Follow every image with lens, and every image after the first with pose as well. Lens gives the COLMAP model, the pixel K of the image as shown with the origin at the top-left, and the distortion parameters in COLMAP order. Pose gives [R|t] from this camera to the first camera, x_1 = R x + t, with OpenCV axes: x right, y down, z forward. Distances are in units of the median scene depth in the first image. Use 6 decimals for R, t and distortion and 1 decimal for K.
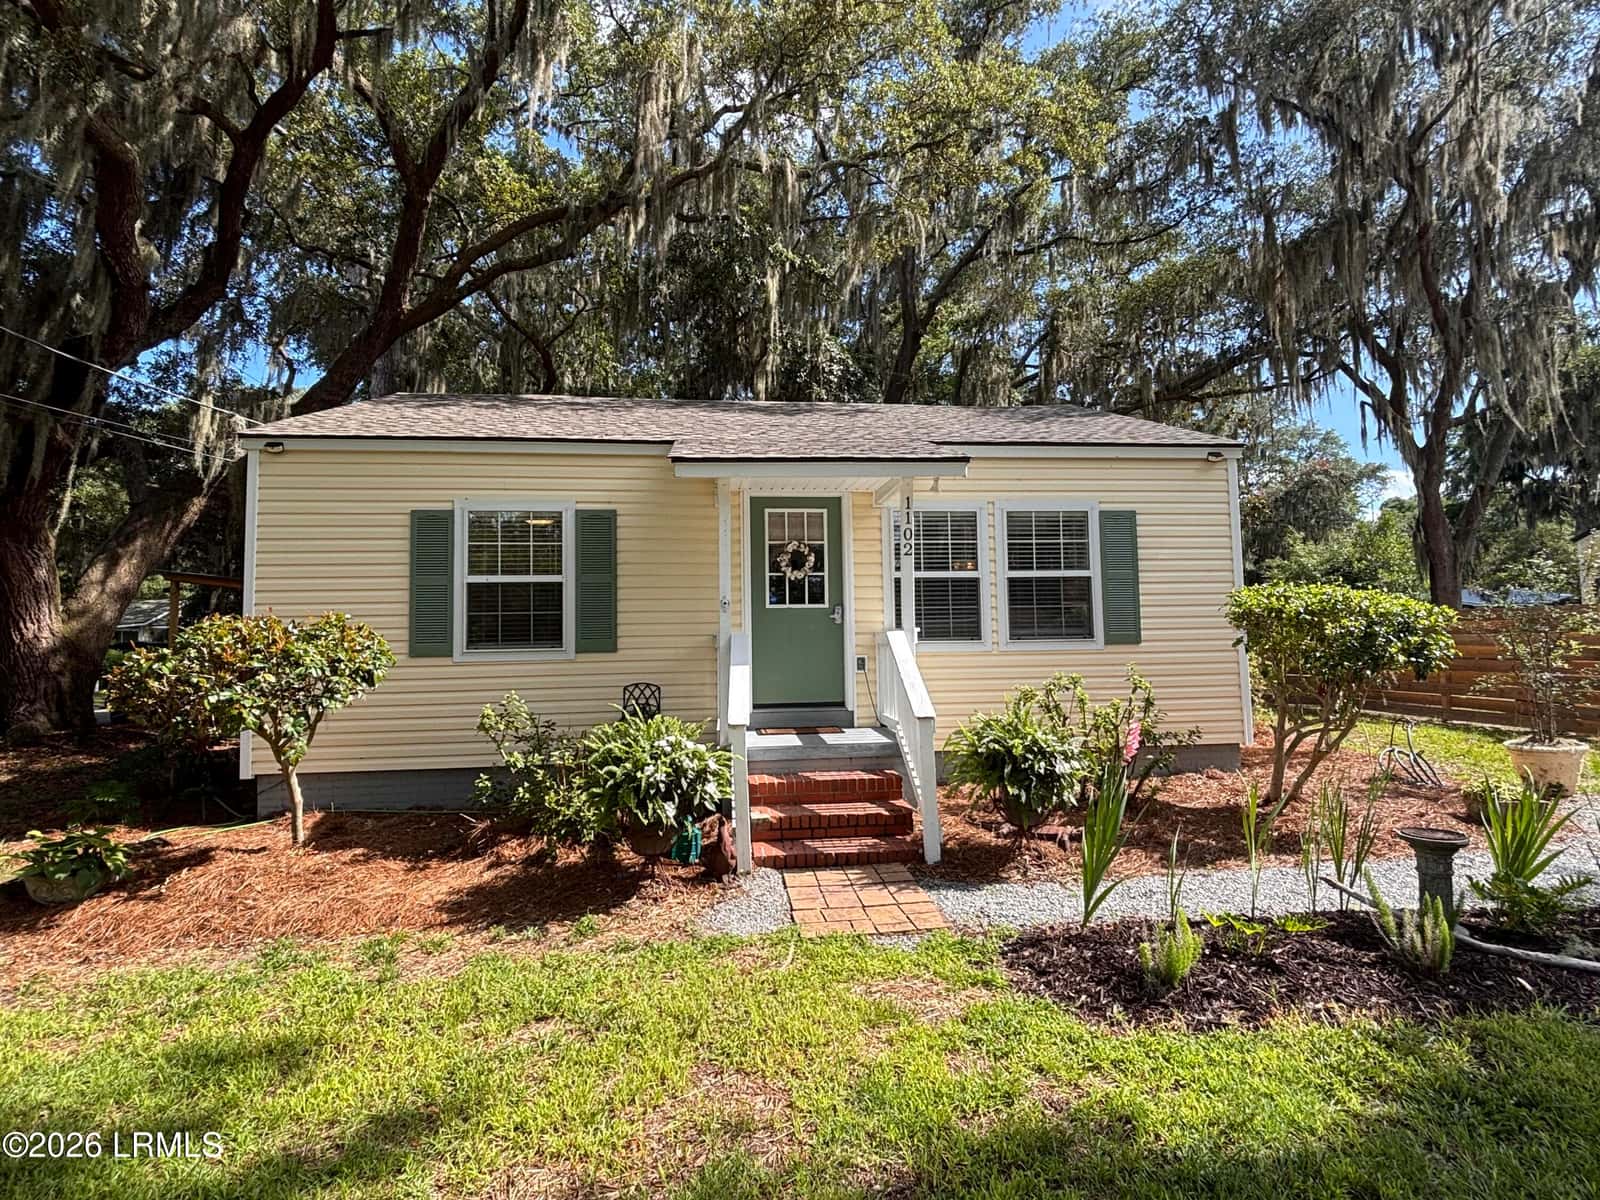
lens RADIAL K [[879.6, 0, 800.0], [0, 879.6, 600.0], [0, 0, 1]] dist [0.001765, 0.000021]
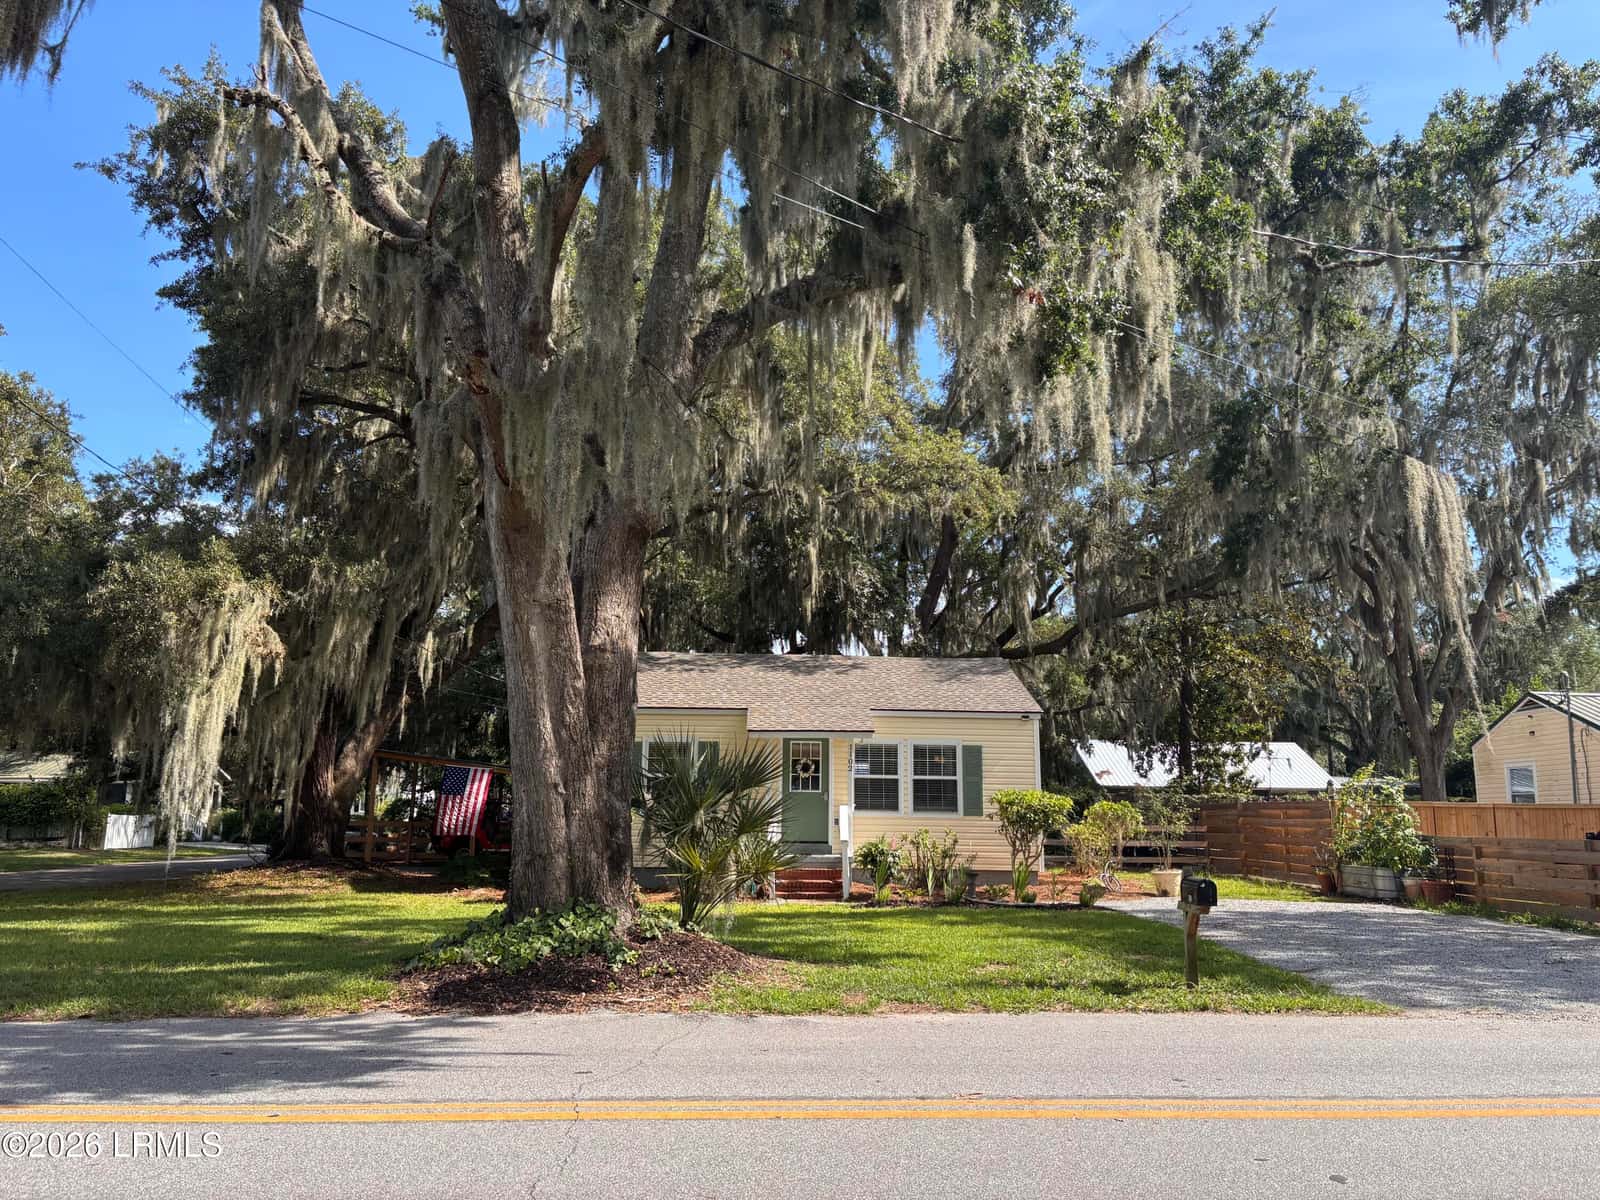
lens RADIAL K [[1309.5, 0, 800.0], [0, 1309.5, 600.0], [0, 0, 1]] dist [-0.008187, -0.013492]
pose [[0.996836, 0.018704, -0.077249, 0.203398], [-0.026896, 0.993959, -0.106407, -0.105457], [0.074792, 0.108148, 0.991317, -1.957116]]
